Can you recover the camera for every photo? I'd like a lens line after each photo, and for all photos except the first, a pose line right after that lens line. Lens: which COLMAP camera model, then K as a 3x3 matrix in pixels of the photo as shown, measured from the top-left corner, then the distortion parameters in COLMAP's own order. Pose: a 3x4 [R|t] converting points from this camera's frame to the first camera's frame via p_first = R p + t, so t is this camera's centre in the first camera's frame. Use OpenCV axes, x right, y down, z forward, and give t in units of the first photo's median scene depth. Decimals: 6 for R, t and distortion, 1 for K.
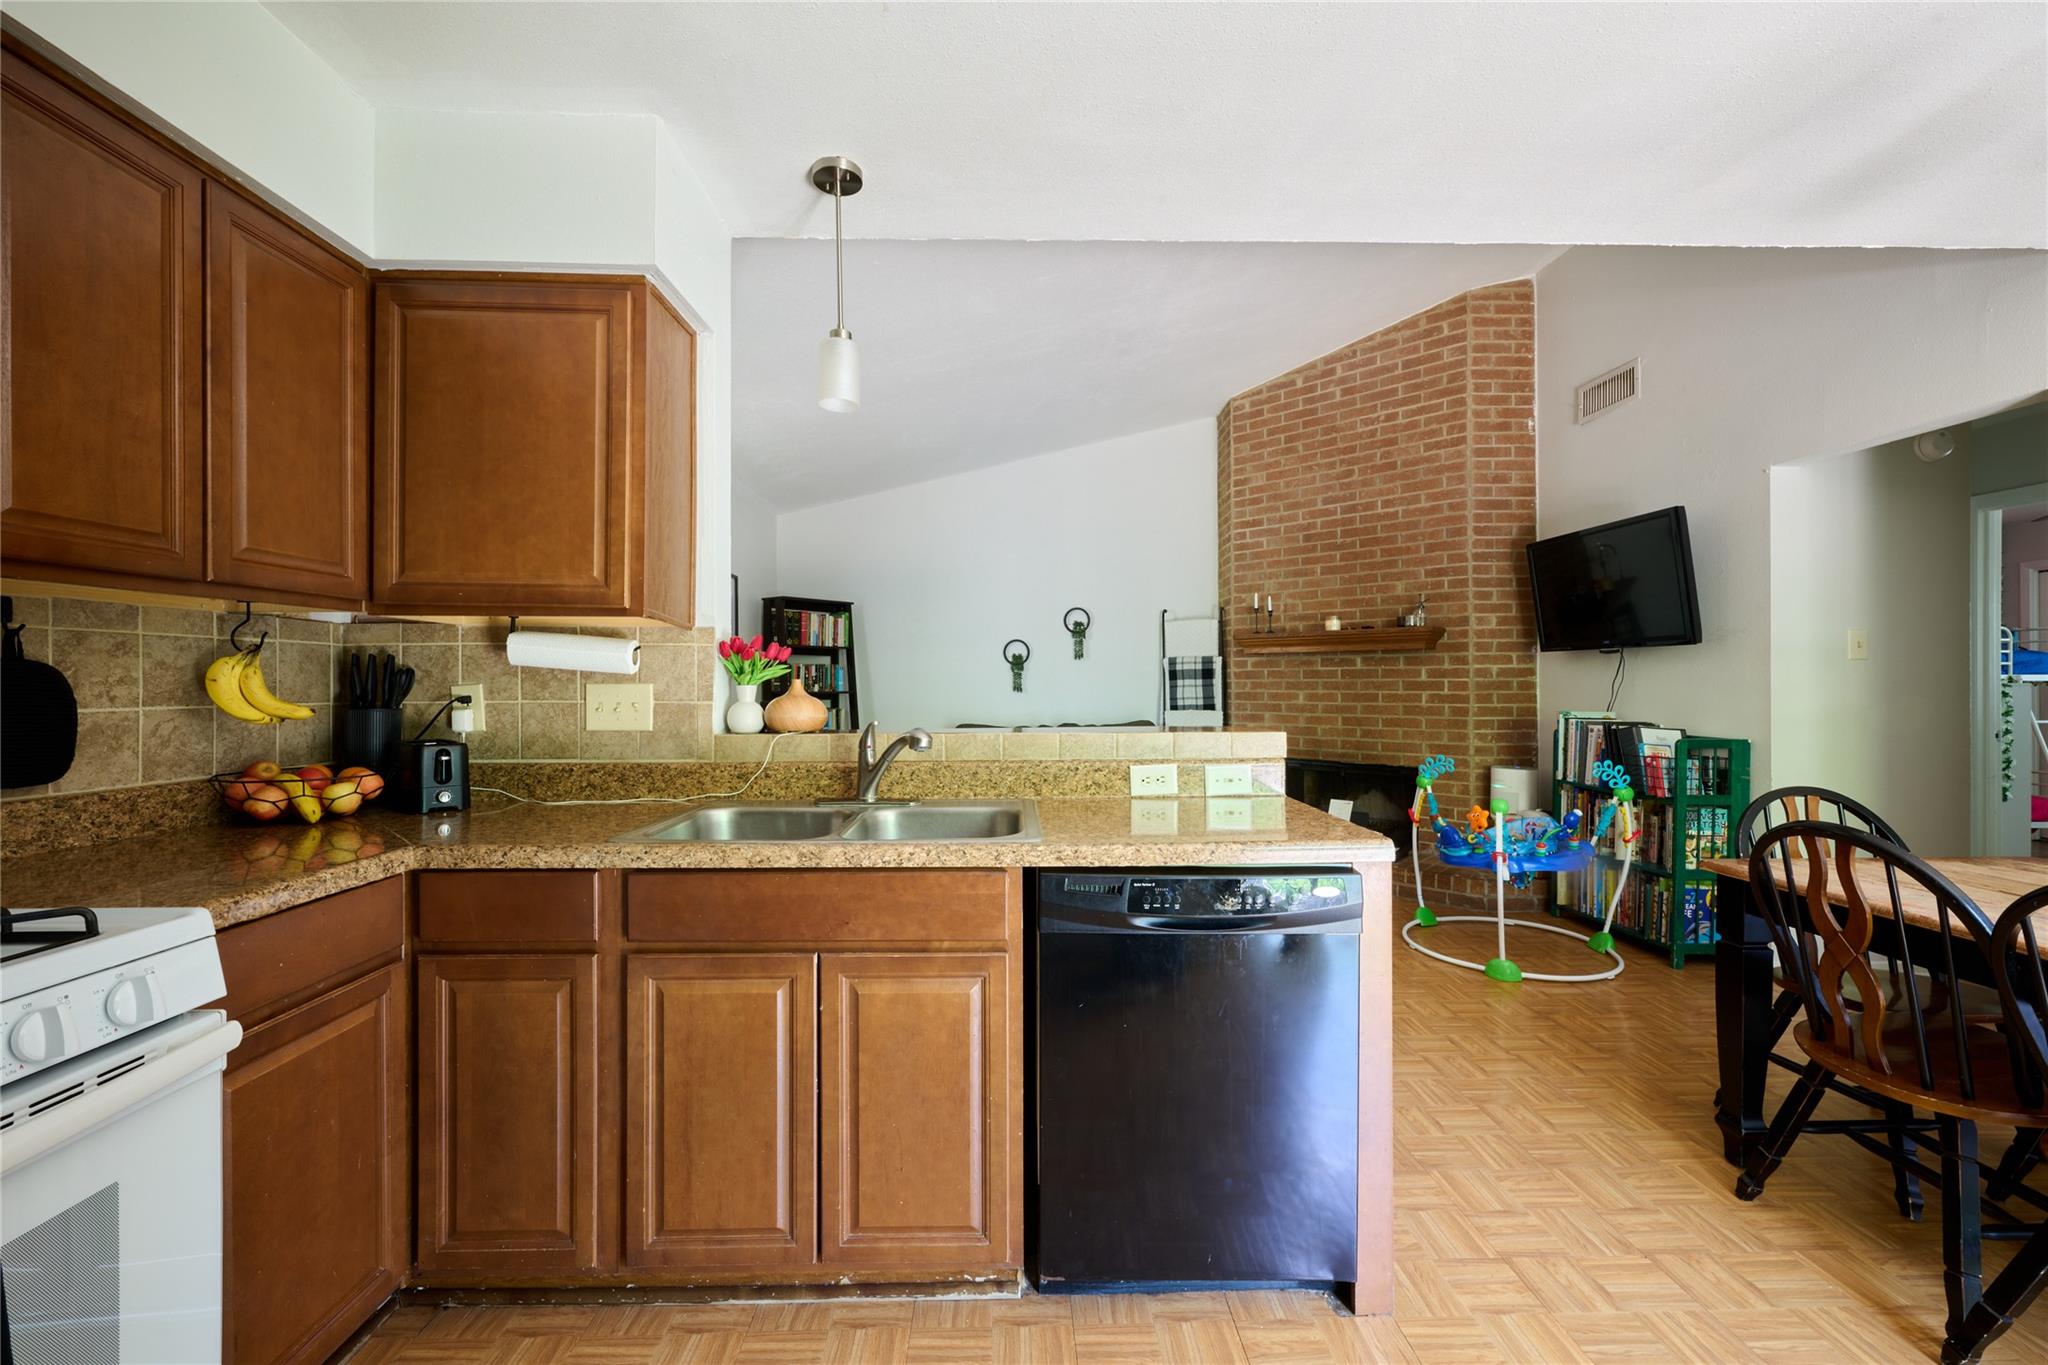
lens RADIAL K [[810.4, 0, 1023.6], [0, 810.4, 686.0], [0, 0, 1]] dist [0.000009, -0.000233]
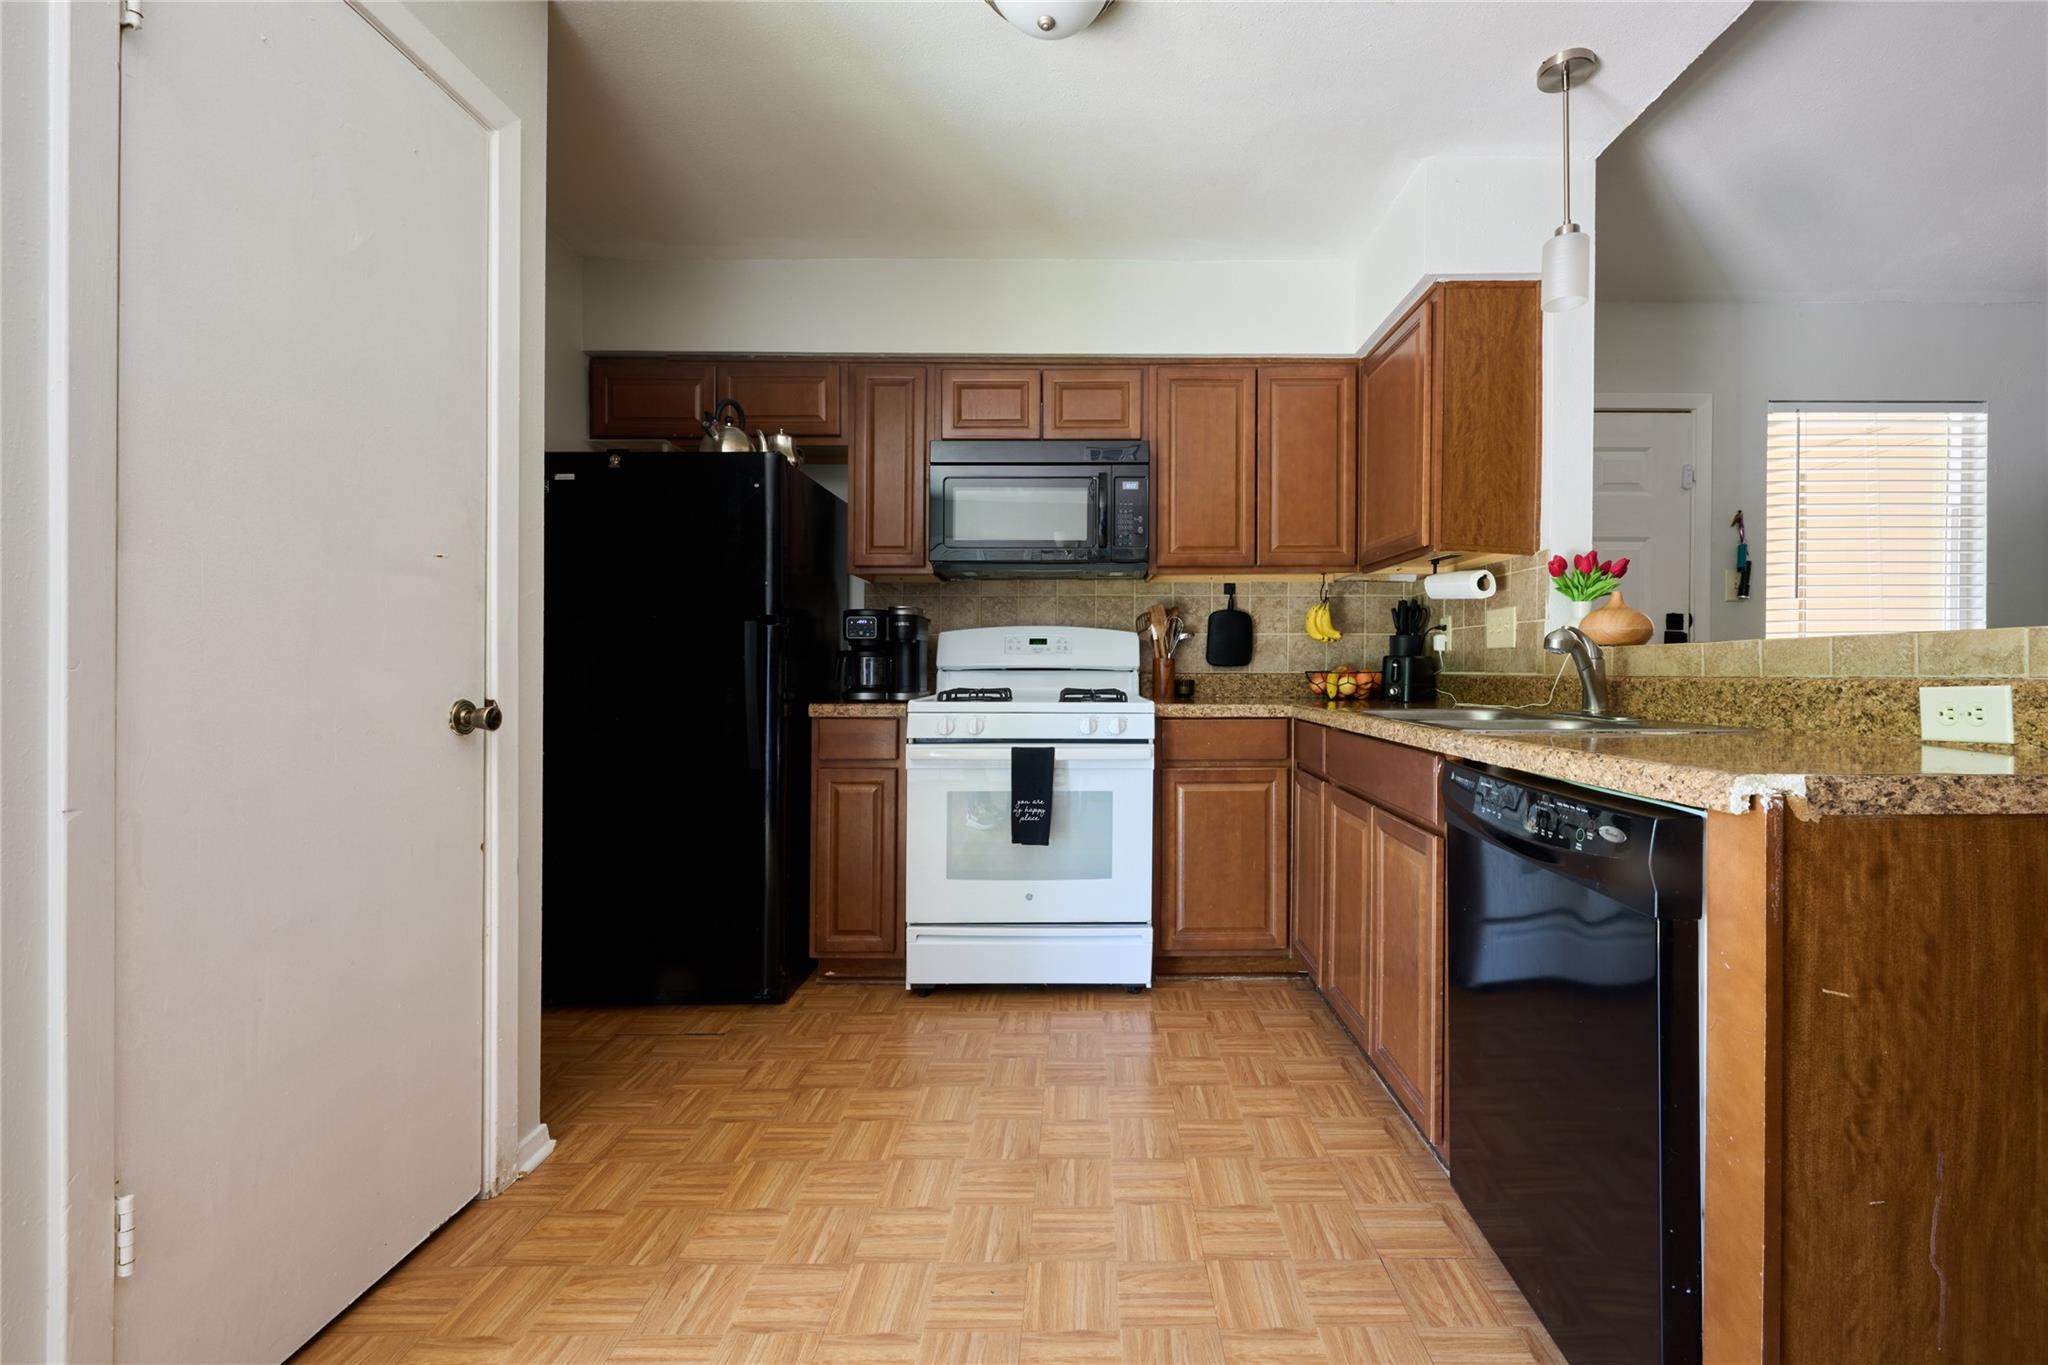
lens RADIAL K [[838.9, 0, 1091.2], [0, 838.9, 673.0], [0, 0, 1]] dist [-0.002110, 0.000052]
pose [[-0.016979, 0.004531, -0.999846, 0.322307], [-0.002851, 0.999985, 0.004580, 0.038258], [0.999852, 0.002928, -0.016965, 0.184779]]
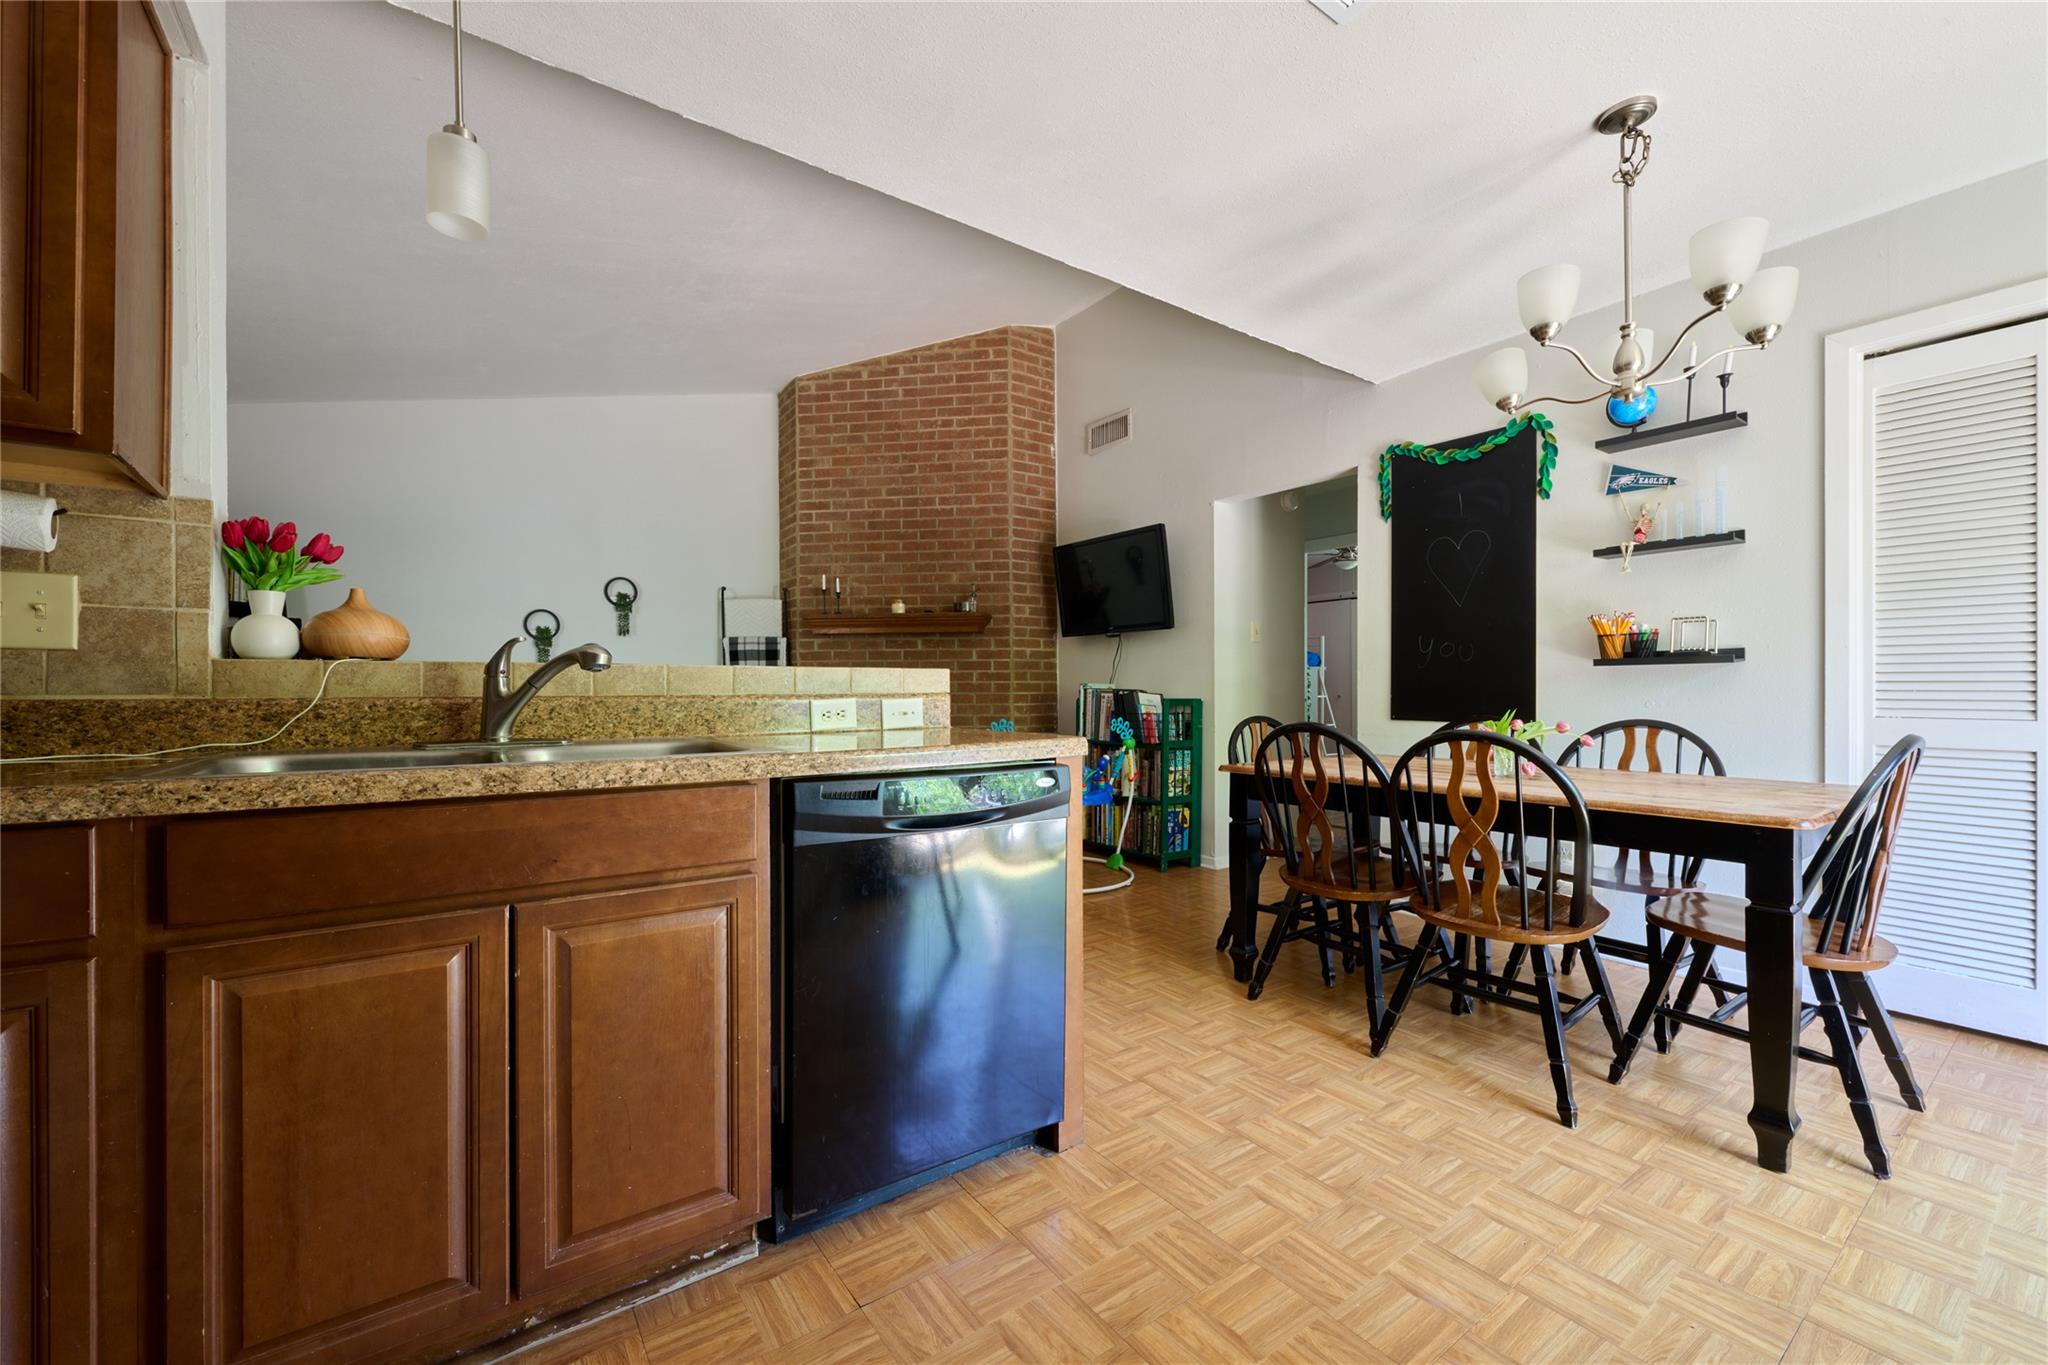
lens RADIAL K [[811.4, 0, 1025.2], [0, 811.4, 695.1], [0, 0, 1]] dist [-0.000049, -0.000187]
pose [[0.825715, -0.002679, 0.564082, -0.089146], [0.002152, 0.999996, 0.001599, 0.040101], [-0.564084, -0.000106, 0.825717, 0.024223]]
